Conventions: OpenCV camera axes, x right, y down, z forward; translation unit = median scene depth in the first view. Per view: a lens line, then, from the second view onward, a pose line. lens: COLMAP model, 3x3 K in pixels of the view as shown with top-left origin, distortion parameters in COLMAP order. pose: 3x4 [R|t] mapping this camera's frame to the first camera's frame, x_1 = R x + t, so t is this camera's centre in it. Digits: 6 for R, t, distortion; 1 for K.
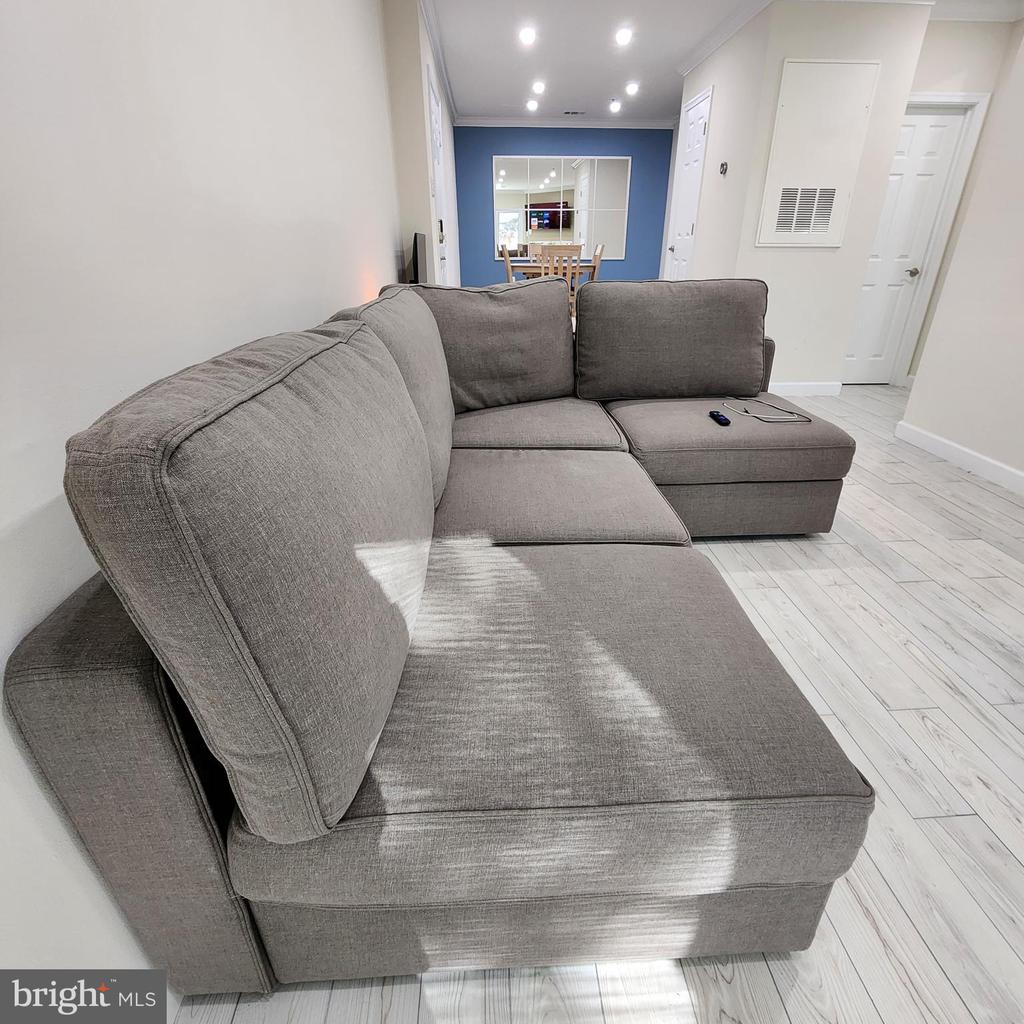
lens RADIAL K [[559.9, 0, 525.9], [0, 559.9, 514.6], [0, 0, 1]] dist [-0.001755, 0.000119]
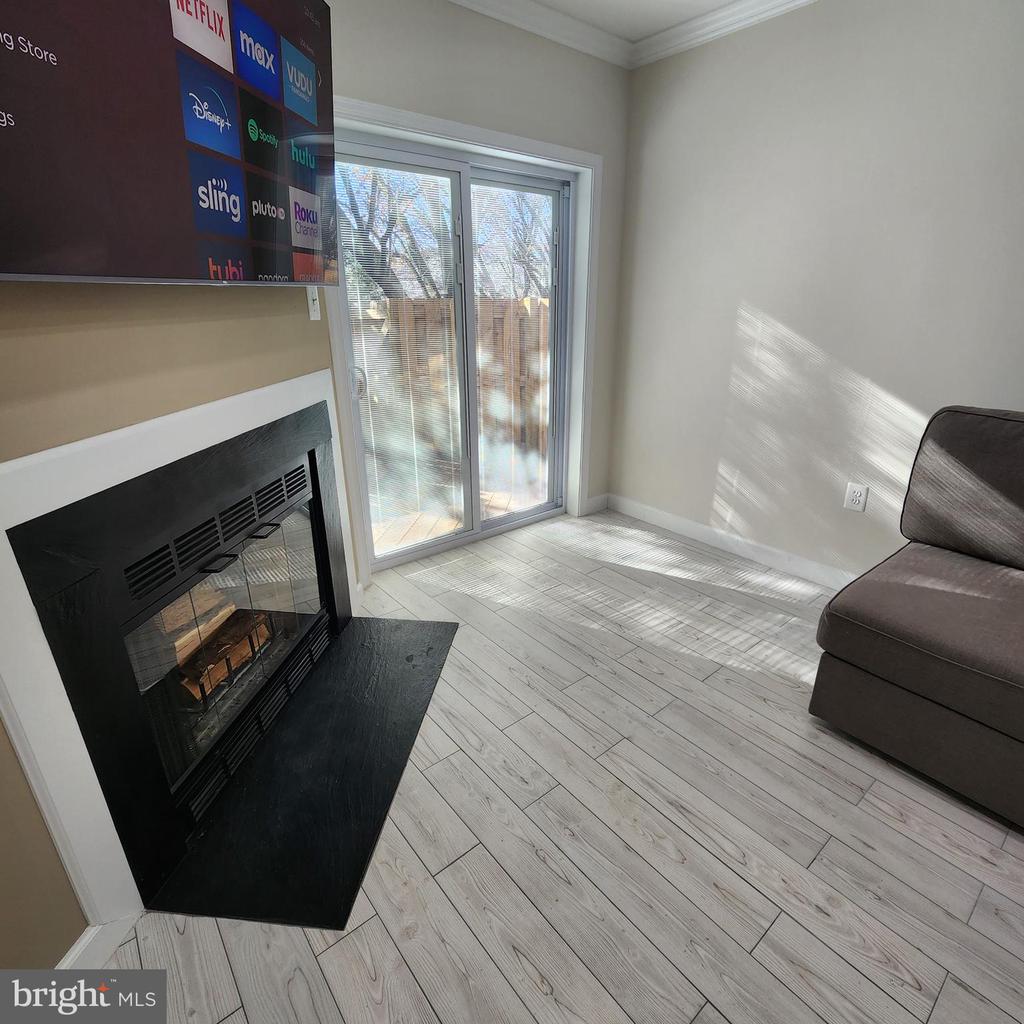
lens RADIAL K [[559.9, 0, 523.4], [0, 559.9, 515.6], [0, 0, 1]] dist [-0.001755, 0.000119]
pose [[-0.808245, 0.210730, -0.549848, 0.606391], [-0.255925, 0.715254, 0.650318, -0.203133], [0.530323, 0.666336, -0.524170, 0.277608]]
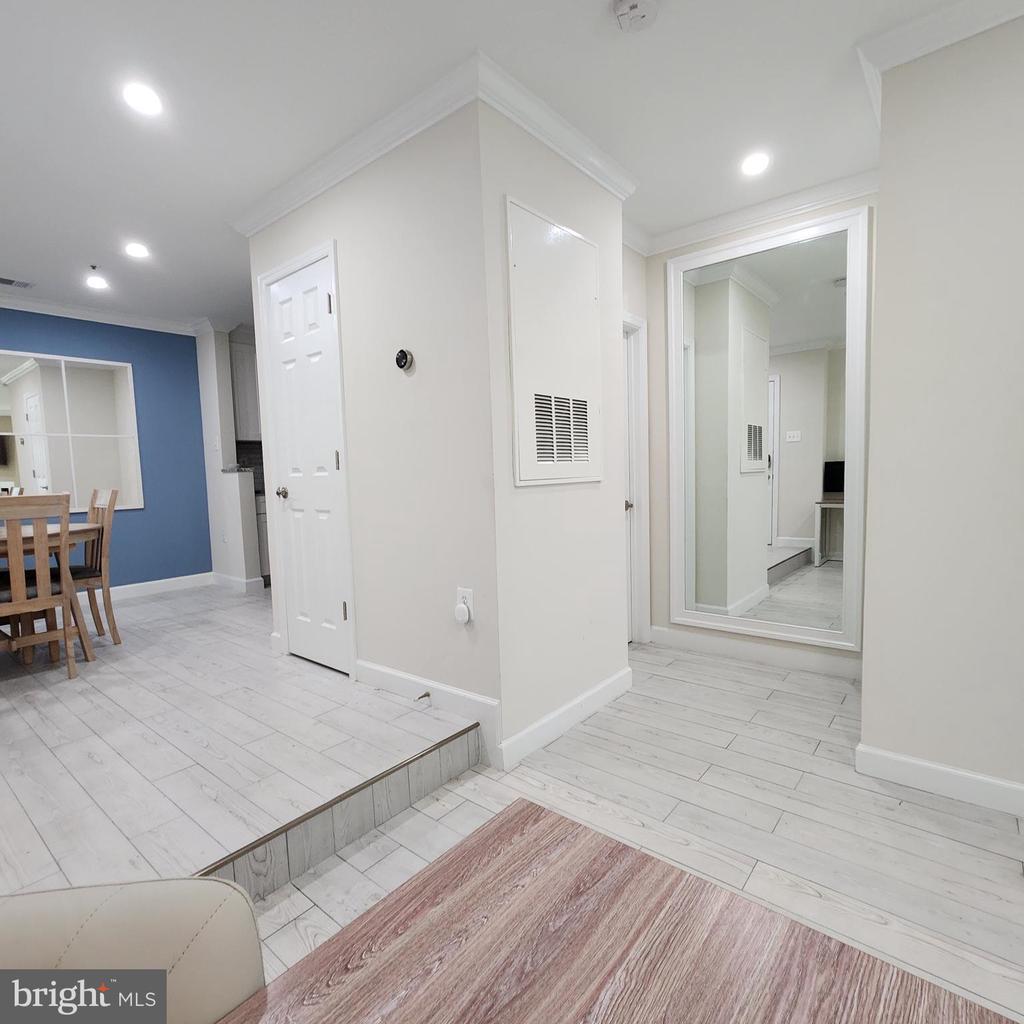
lens RADIAL K [[559.9, 0, 526.3], [0, 559.9, 513.2], [0, 0, 1]] dist [-0.001755, 0.000119]
pose [[0.677487, -0.080803, 0.731083, 0.024230], [0.347193, 0.911379, -0.221011, -0.384555], [-0.648435, 0.403559, 0.645502, 0.757373]]
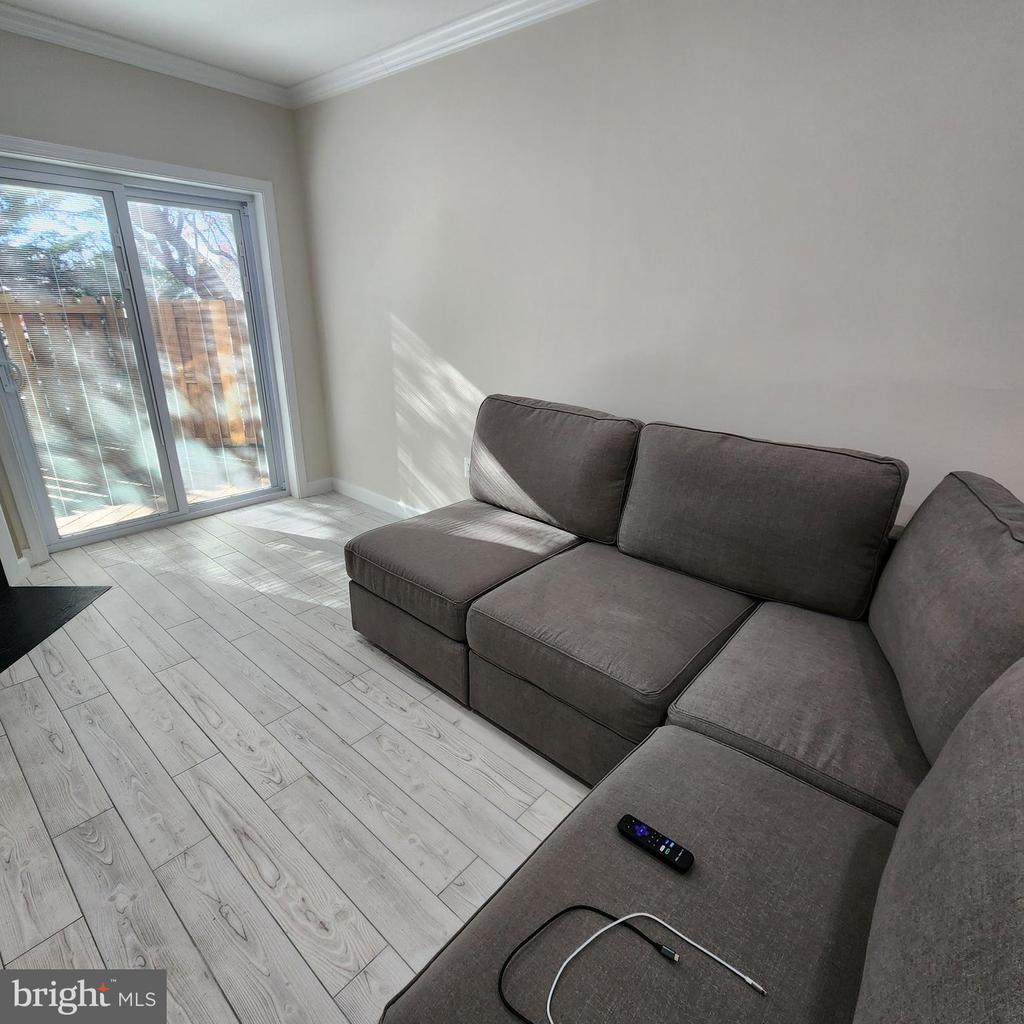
lens RADIAL K [[559.9, 0, 526.0], [0, 559.9, 515.1], [0, 0, 1]] dist [-0.001755, 0.000119]
pose [[-0.696791, 0.236007, -0.677336, 0.420601], [-0.334485, 0.728443, 0.597906, -0.380583], [0.634510, 0.643173, -0.428631, 0.608790]]
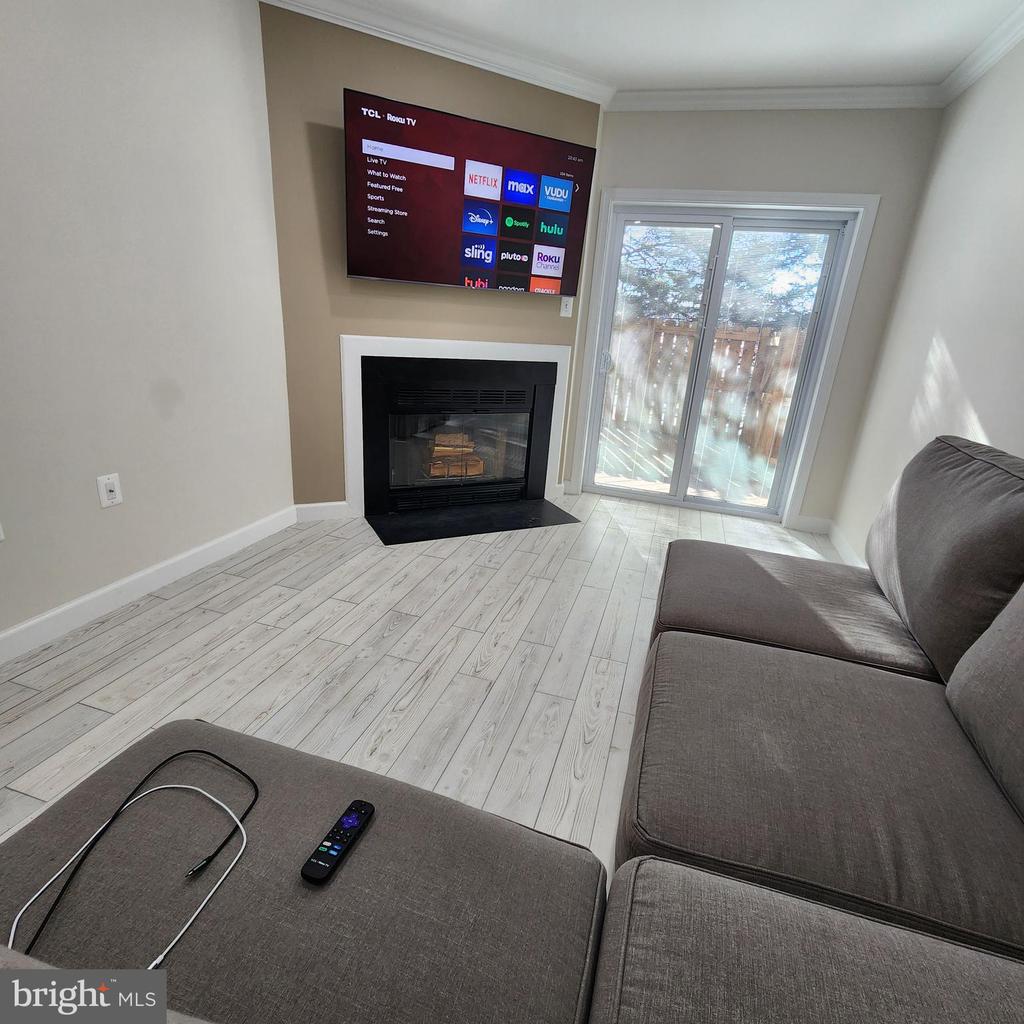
lens RADIAL K [[559.9, 0, 525.2], [0, 559.9, 513.5], [0, 0, 1]] dist [-0.001755, 0.000119]
pose [[-0.935789, -0.181949, 0.301981, 0.102733], [0.079559, 0.725465, 0.683645, -0.361757], [-0.343466, 0.663773, -0.664407, 0.673965]]
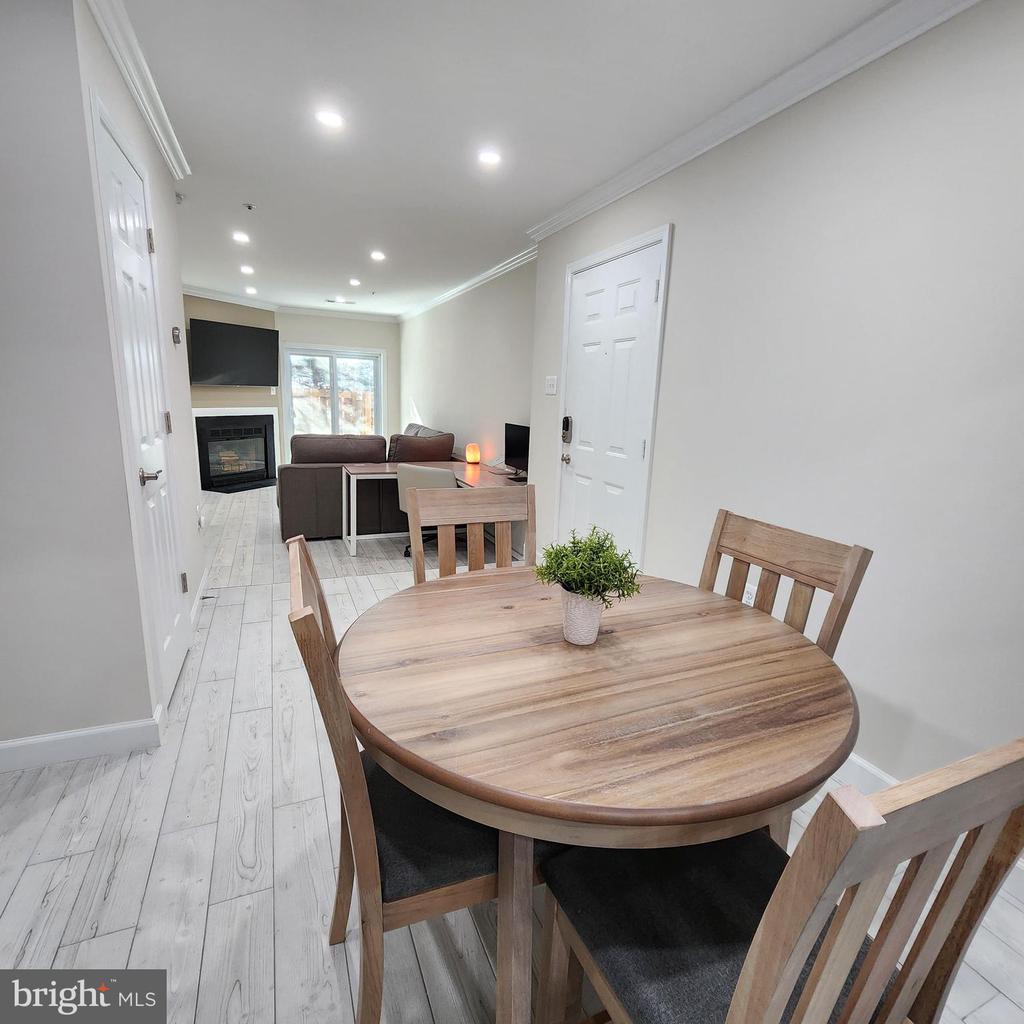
lens RADIAL K [[559.9, 0, 528.8], [0, 559.9, 511.4], [0, 0, 1]] dist [-0.001755, 0.000119]
pose [[-0.937884, 0.033523, -0.345327, 0.233032], [-0.185782, 0.792078, 0.581462, -1.100288], [0.293018, 0.609499, -0.736649, 2.083096]]
